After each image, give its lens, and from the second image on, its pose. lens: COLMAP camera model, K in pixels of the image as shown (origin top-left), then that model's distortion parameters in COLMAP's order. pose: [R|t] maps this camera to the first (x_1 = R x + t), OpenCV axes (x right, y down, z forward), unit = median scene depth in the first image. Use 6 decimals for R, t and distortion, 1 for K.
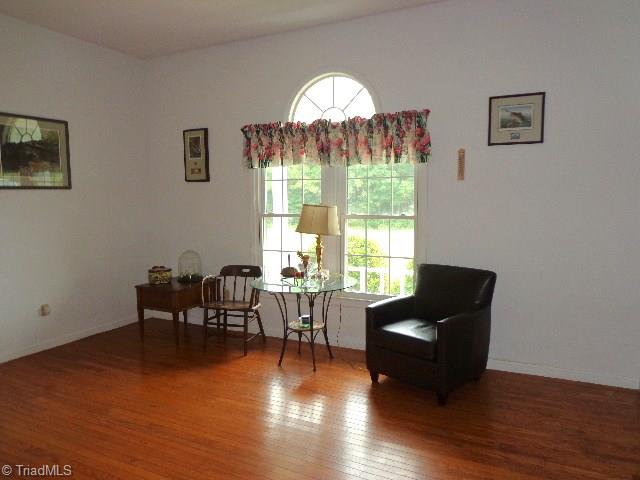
lens RADIAL K [[482.1, 0, 320.0], [0, 482.1, 240.0], [0, 0, 1]] dist [-0.003446, -0.000504]
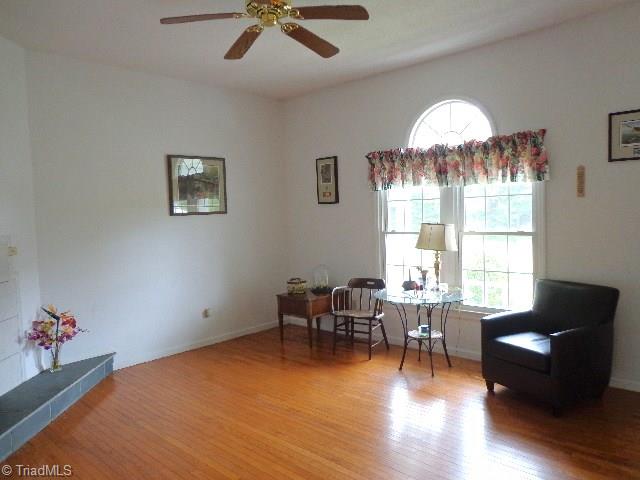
lens RADIAL K [[482.1, 0, 320.0], [0, 482.1, 240.0], [0, 0, 1]] dist [-0.003446, -0.000504]
pose [[0.963872, -0.008095, -0.266241, 0.032551], [0.000902, 0.999632, -0.027127, -0.006039], [0.266363, 0.025907, 0.963525, -0.109483]]
